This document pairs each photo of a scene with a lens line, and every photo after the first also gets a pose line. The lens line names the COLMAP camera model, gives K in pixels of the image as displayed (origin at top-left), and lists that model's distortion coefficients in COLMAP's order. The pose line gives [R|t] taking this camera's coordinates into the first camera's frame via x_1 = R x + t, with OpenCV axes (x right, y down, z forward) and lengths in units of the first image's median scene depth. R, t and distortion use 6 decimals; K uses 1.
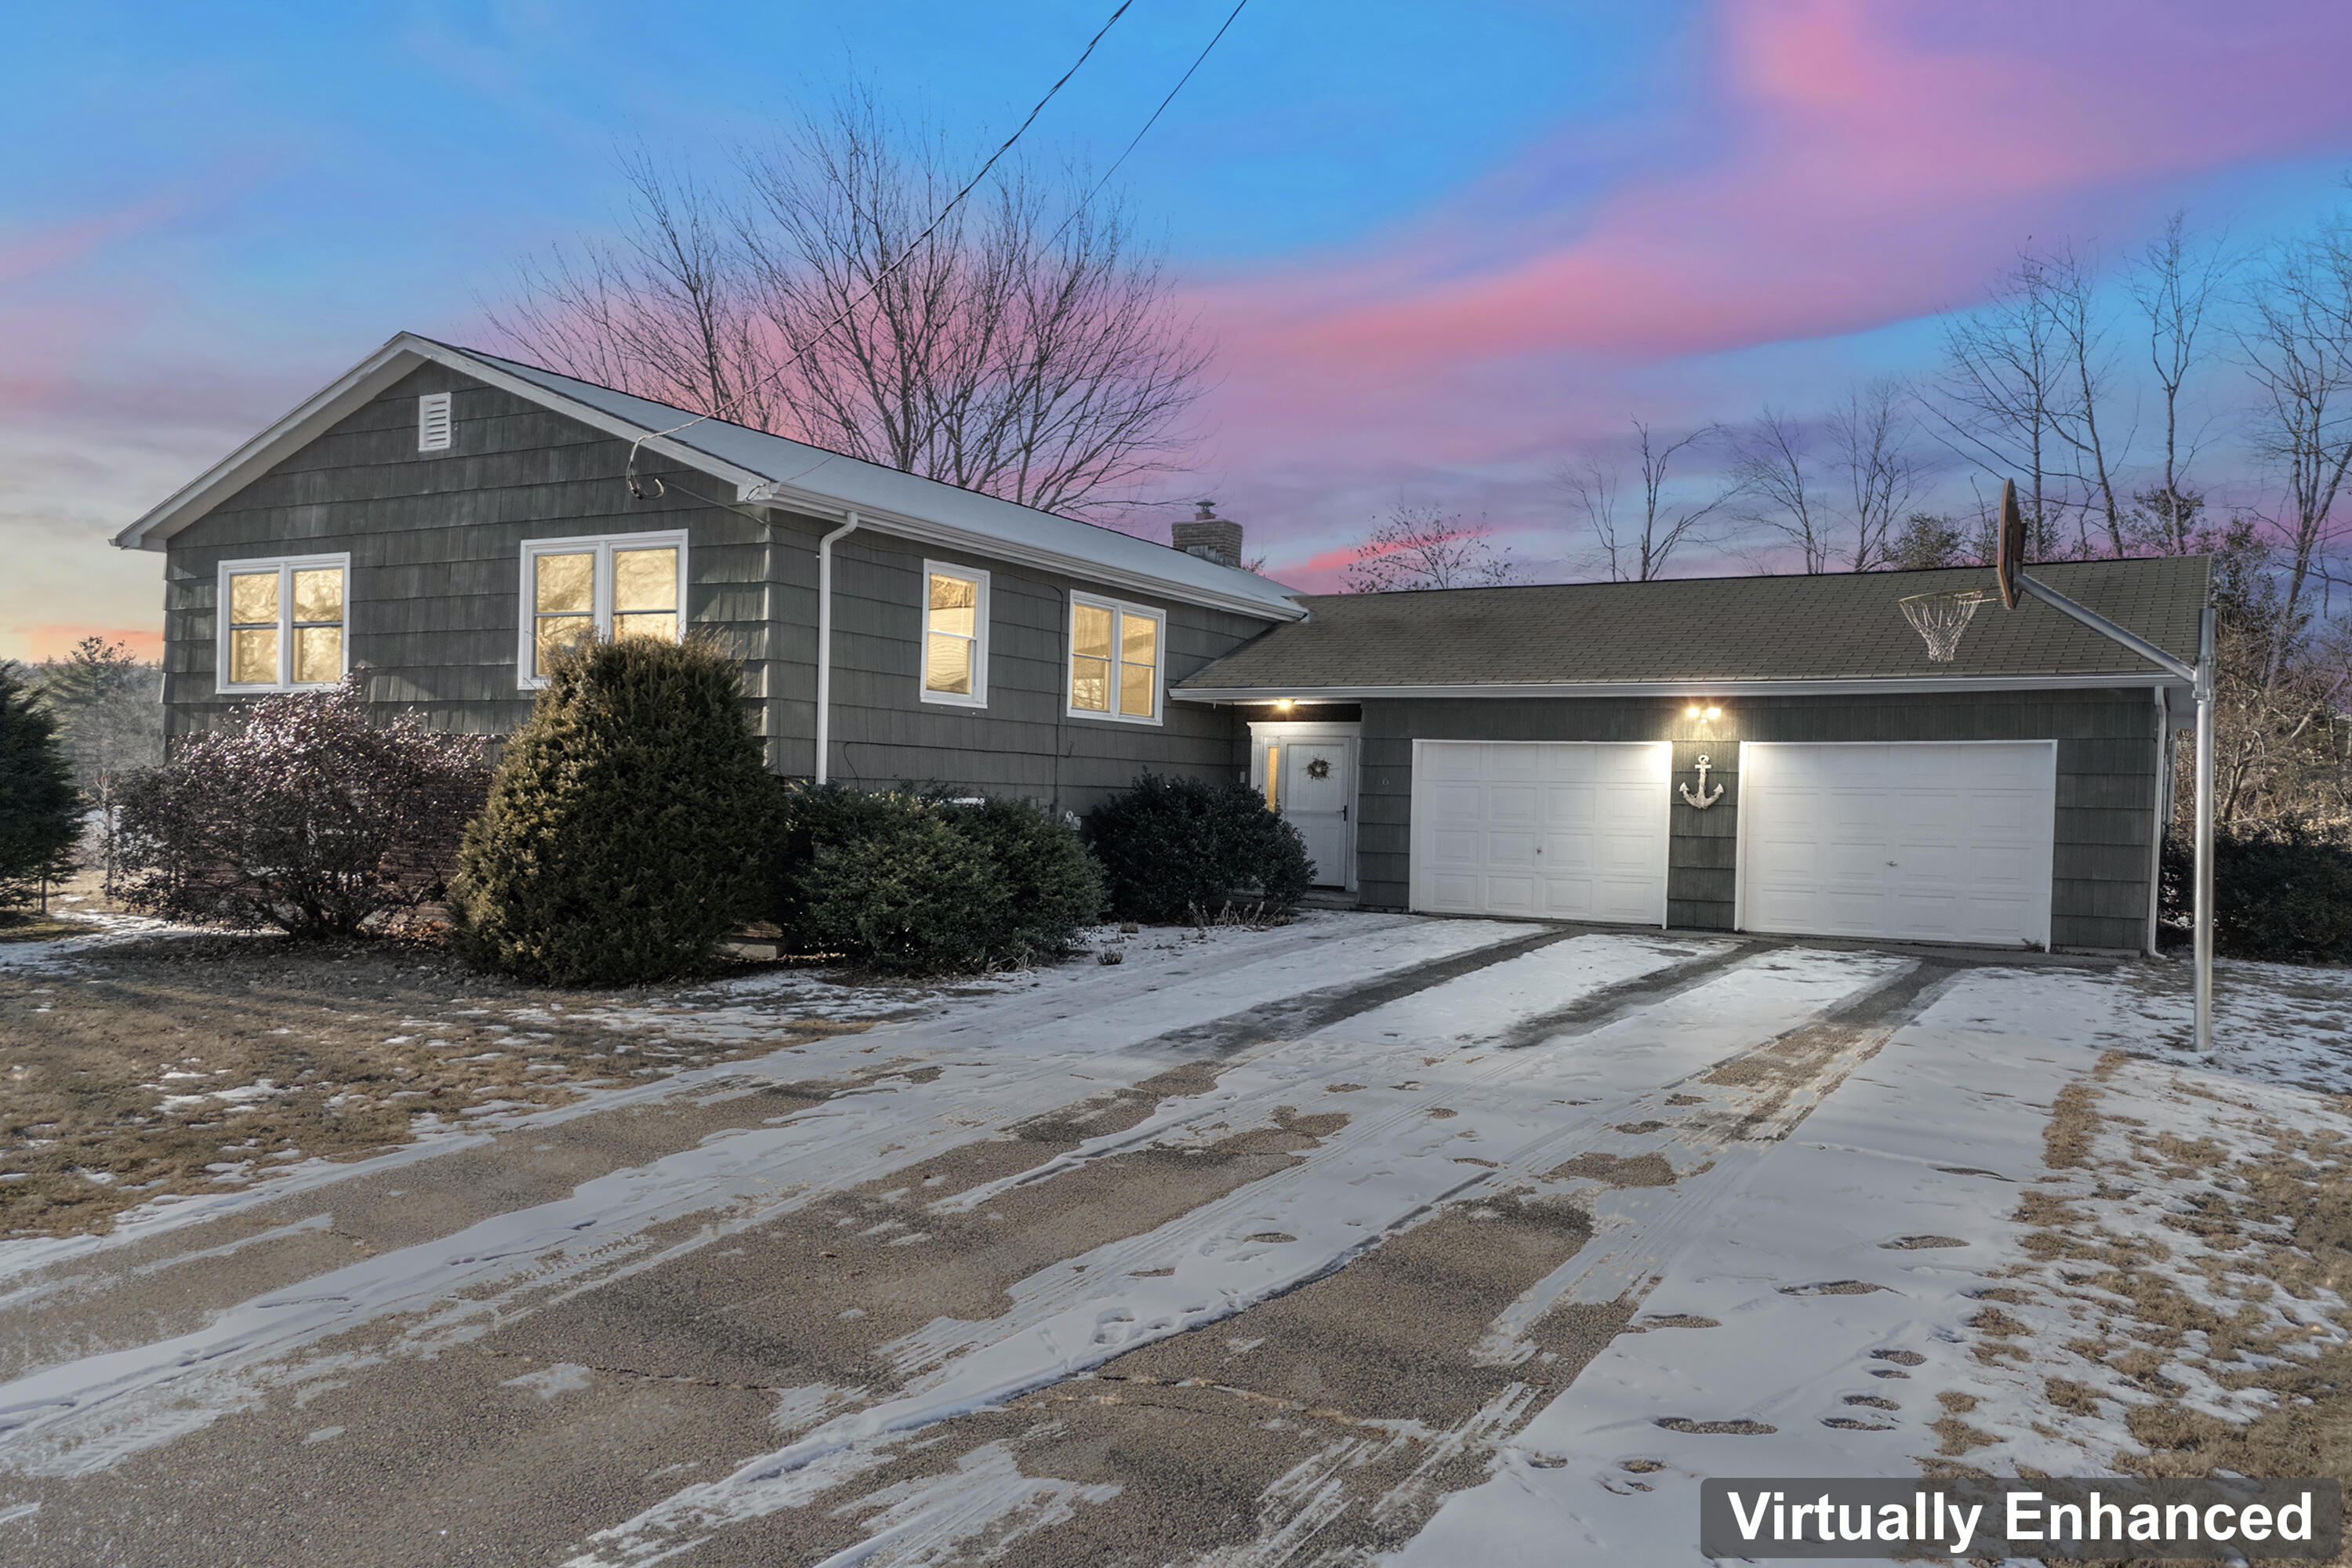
lens RADIAL K [[1078.1, 0, 1179.1], [0, 1078.1, 774.4], [0, 0, 1]] dist [0.010284, 0.000873]
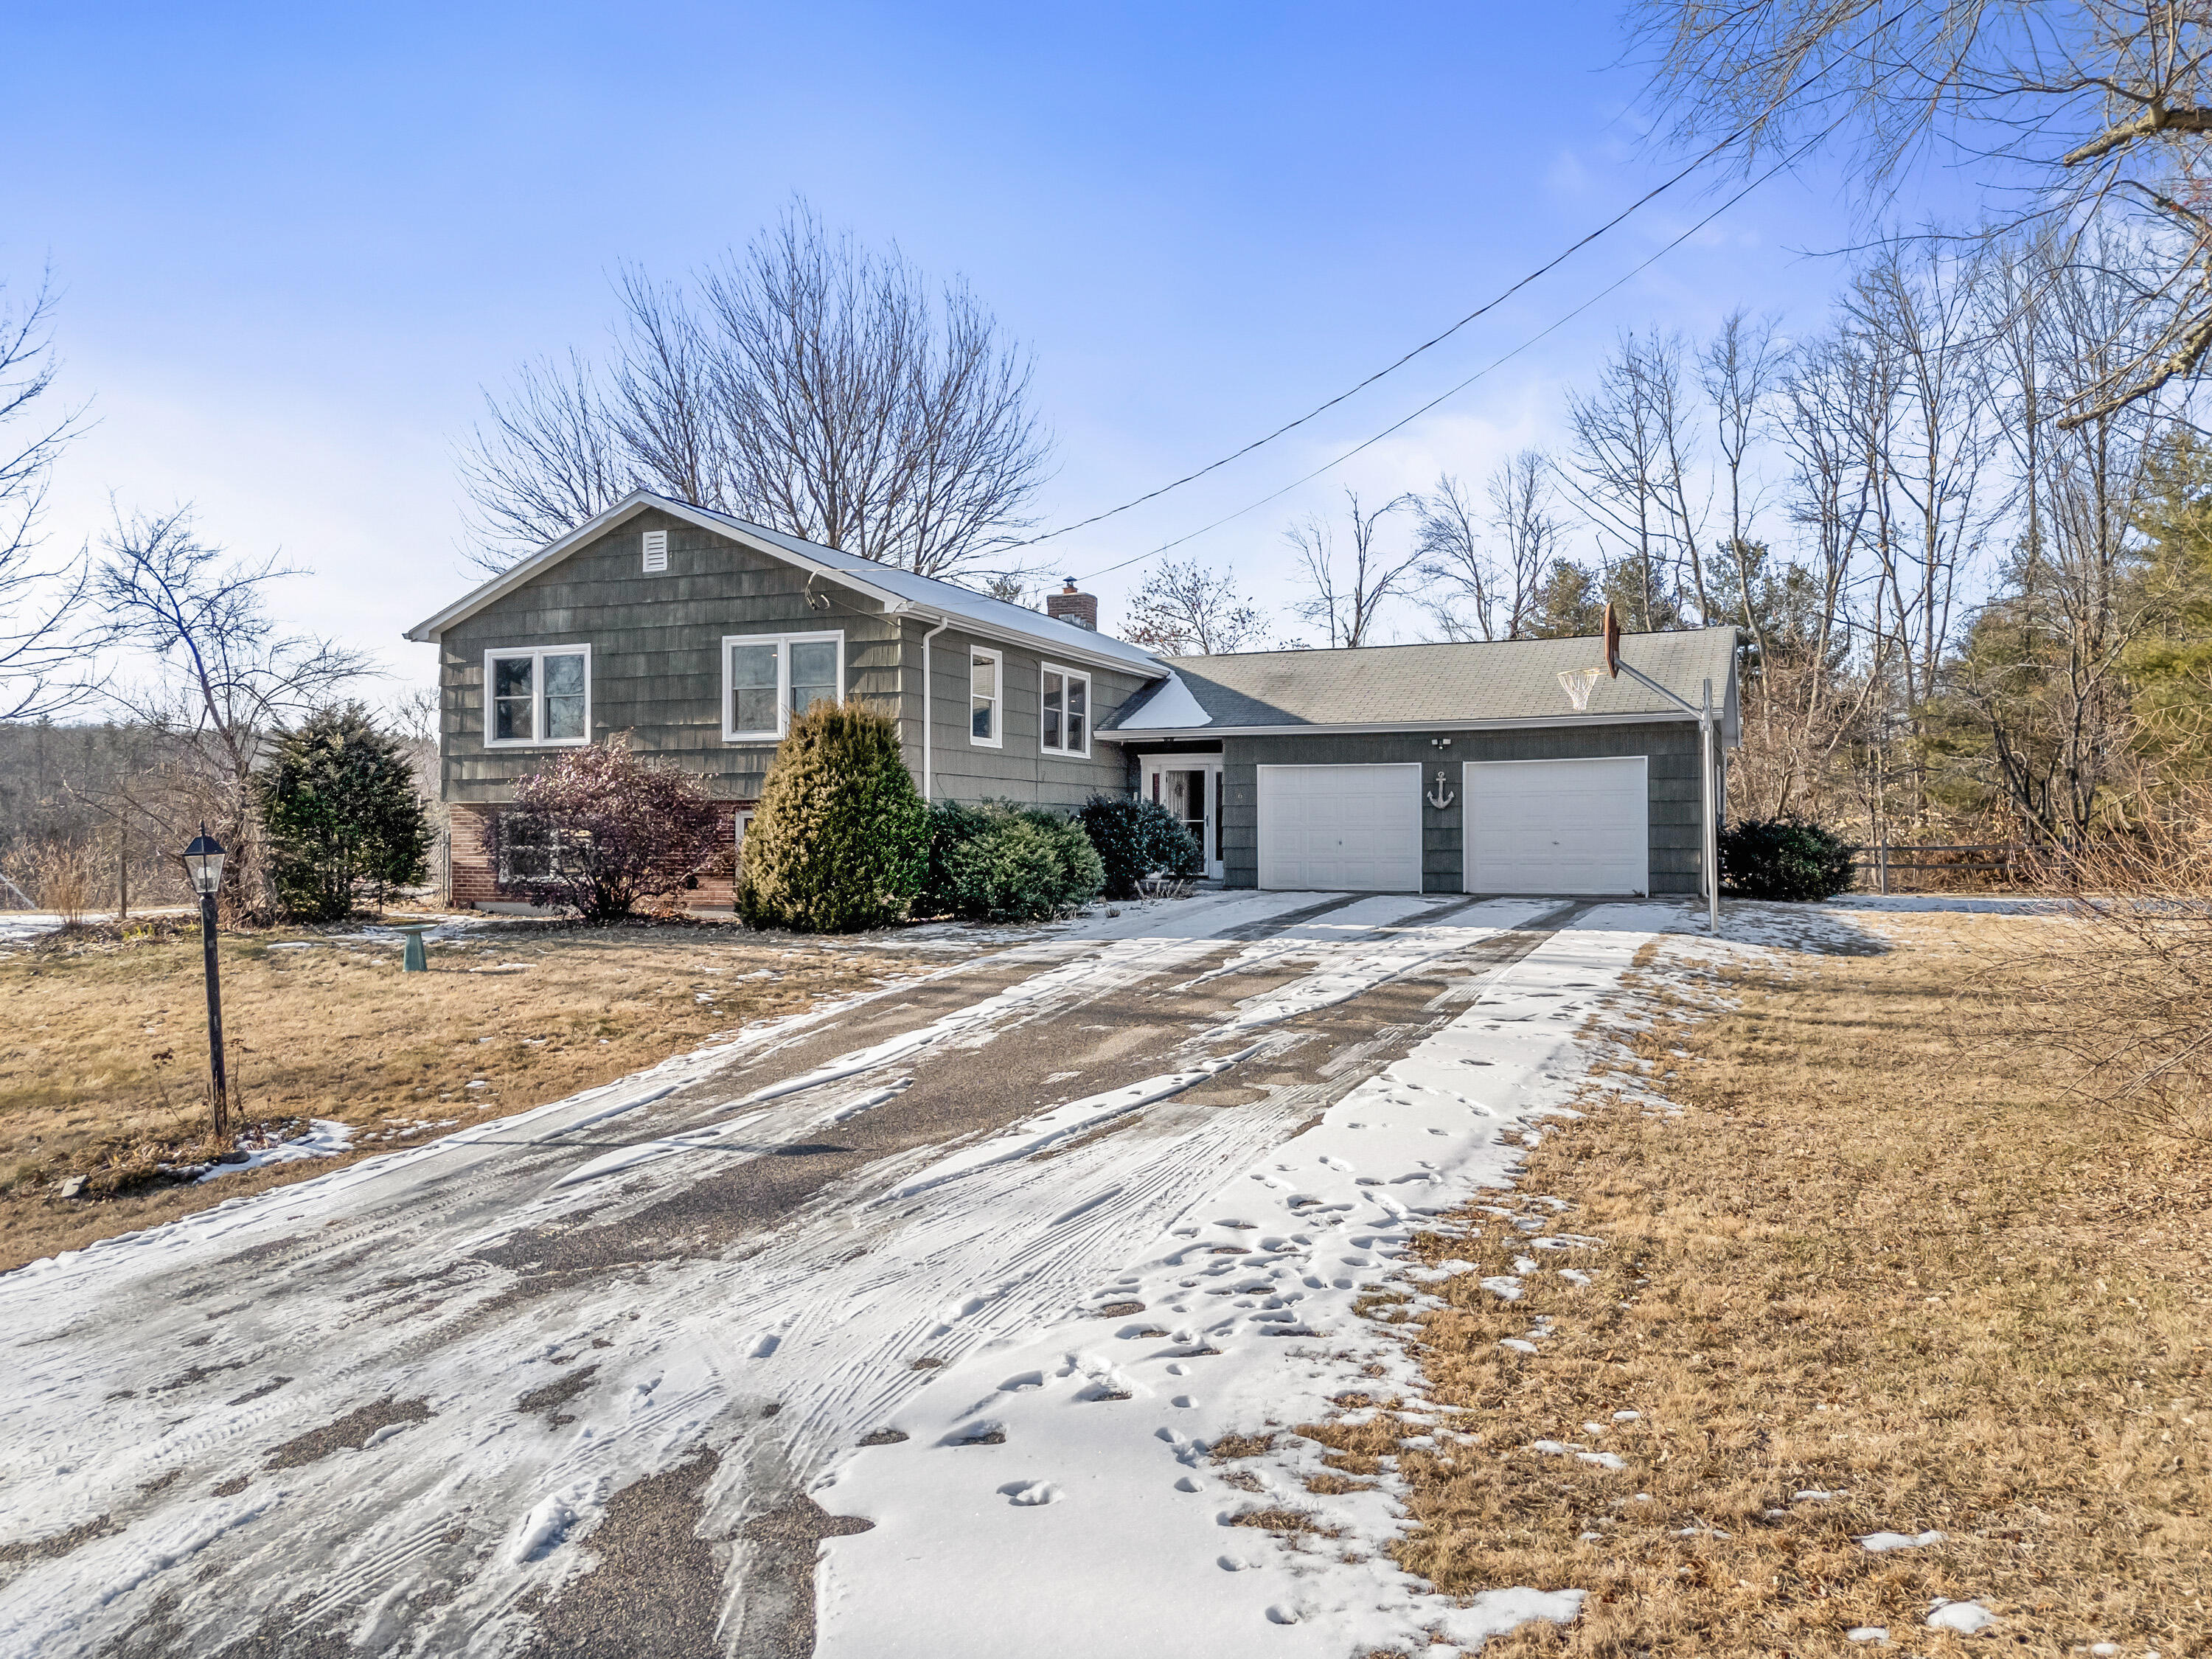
lens RADIAL K [[1632.6, 0, 1104.7], [0, 1632.6, 822.5], [0, 0, 1]] dist [0.060136, -0.041628]
pose [[0.946711, -0.032931, 0.320397, -0.818950], [0.035522, 0.999366, -0.002244, 0.050233], [-0.320120, 0.013506, 0.947281, -1.178945]]
